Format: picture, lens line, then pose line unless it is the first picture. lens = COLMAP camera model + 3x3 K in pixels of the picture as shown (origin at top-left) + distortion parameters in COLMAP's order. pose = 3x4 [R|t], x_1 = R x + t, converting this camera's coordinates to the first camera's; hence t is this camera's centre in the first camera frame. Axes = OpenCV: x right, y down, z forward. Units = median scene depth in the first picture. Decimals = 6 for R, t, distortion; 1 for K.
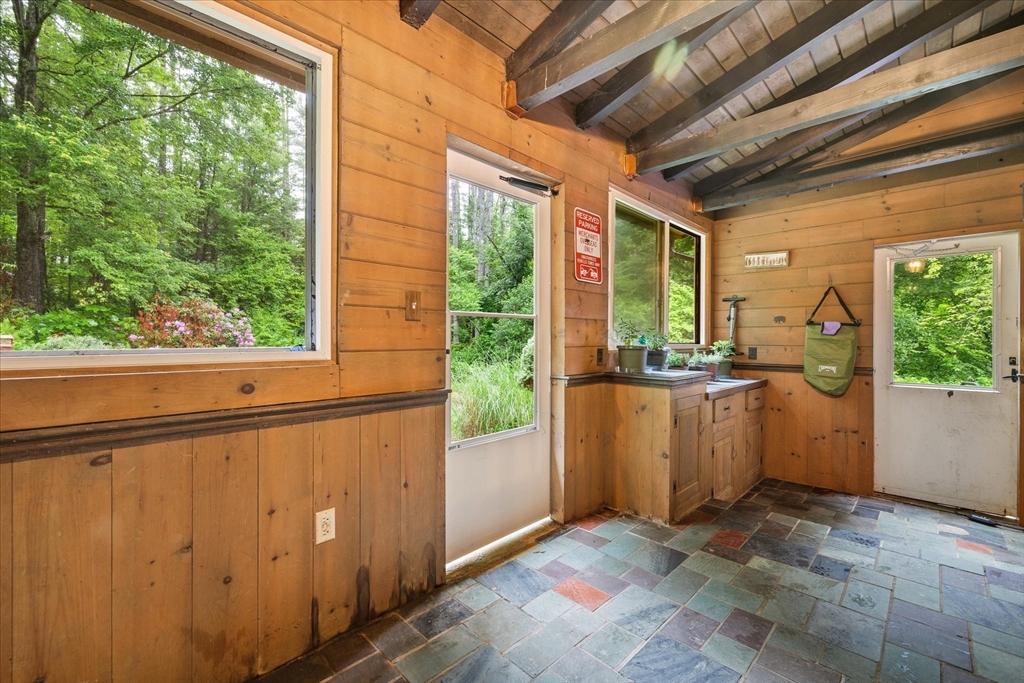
lens RADIAL K [[429.9, 0, 510.3], [0, 429.9, 338.1], [0, 0, 1]] dist [0.003321, -0.000867]
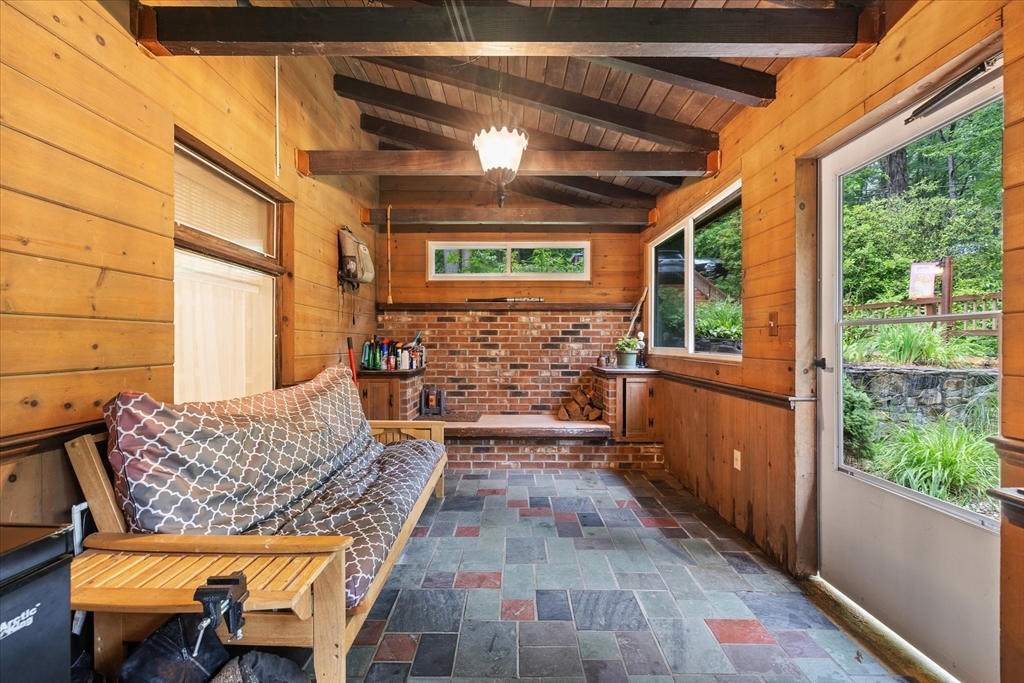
lens RADIAL K [[429.9, 0, 511.3], [0, 429.9, 342.9], [0, 0, 1]] dist [0.003321, -0.000867]
pose [[-0.712285, -0.001123, -0.701889, 1.169320], [-0.003185, 0.999994, 0.001632, -0.018899], [0.701883, 0.003398, -0.712284, 1.329982]]
